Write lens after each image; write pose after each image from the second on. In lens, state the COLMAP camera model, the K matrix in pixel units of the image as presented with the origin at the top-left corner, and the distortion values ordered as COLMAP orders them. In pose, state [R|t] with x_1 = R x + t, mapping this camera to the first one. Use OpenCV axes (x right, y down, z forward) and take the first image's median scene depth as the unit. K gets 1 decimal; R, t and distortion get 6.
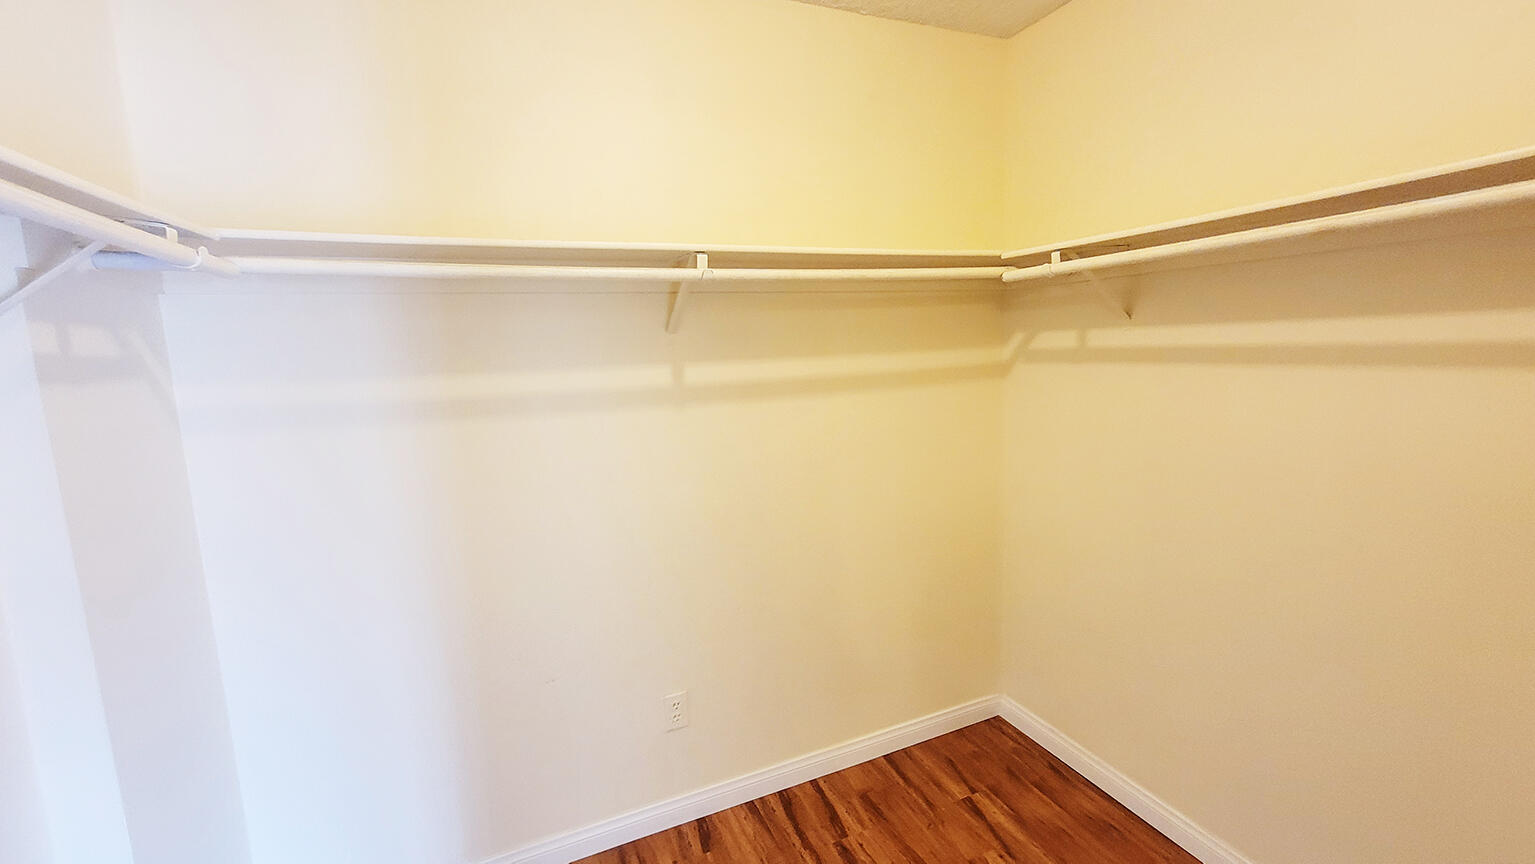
lens RADIAL K [[625.9, 0, 775.9], [0, 625.9, 432.5], [0, 0, 1]] dist [-0.008649, 0.000534]
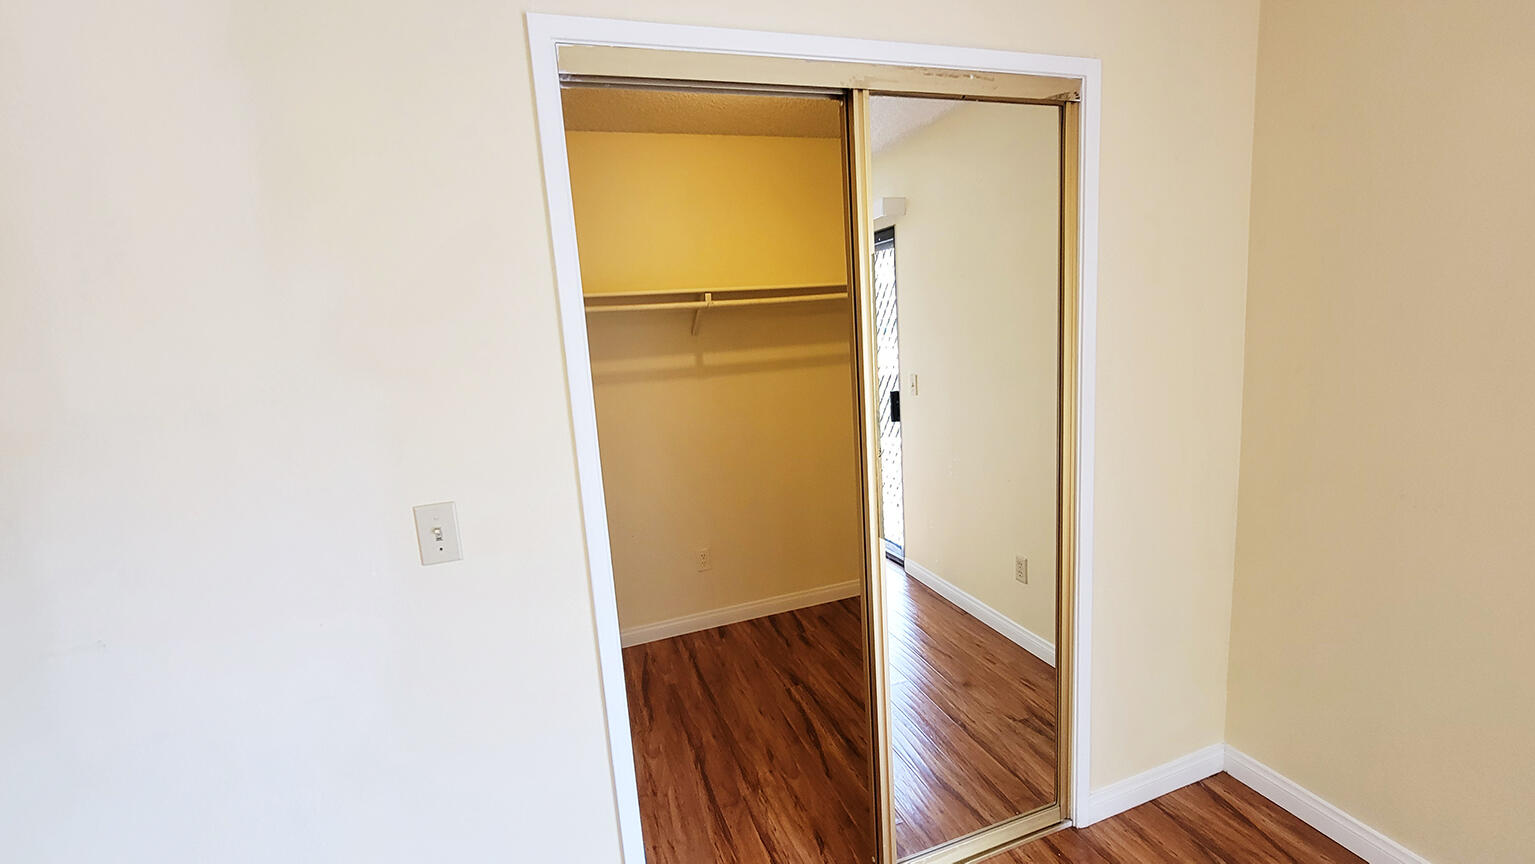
lens RADIAL K [[625.9, 0, 762.7], [0, 625.9, 432.9], [0, 0, 1]] dist [-0.008649, 0.000534]
pose [[0.995447, -0.019027, -0.093396, 0.164066], [0.021655, 0.999395, 0.027205, 0.062063], [0.092822, -0.029104, 0.995257, -0.657563]]
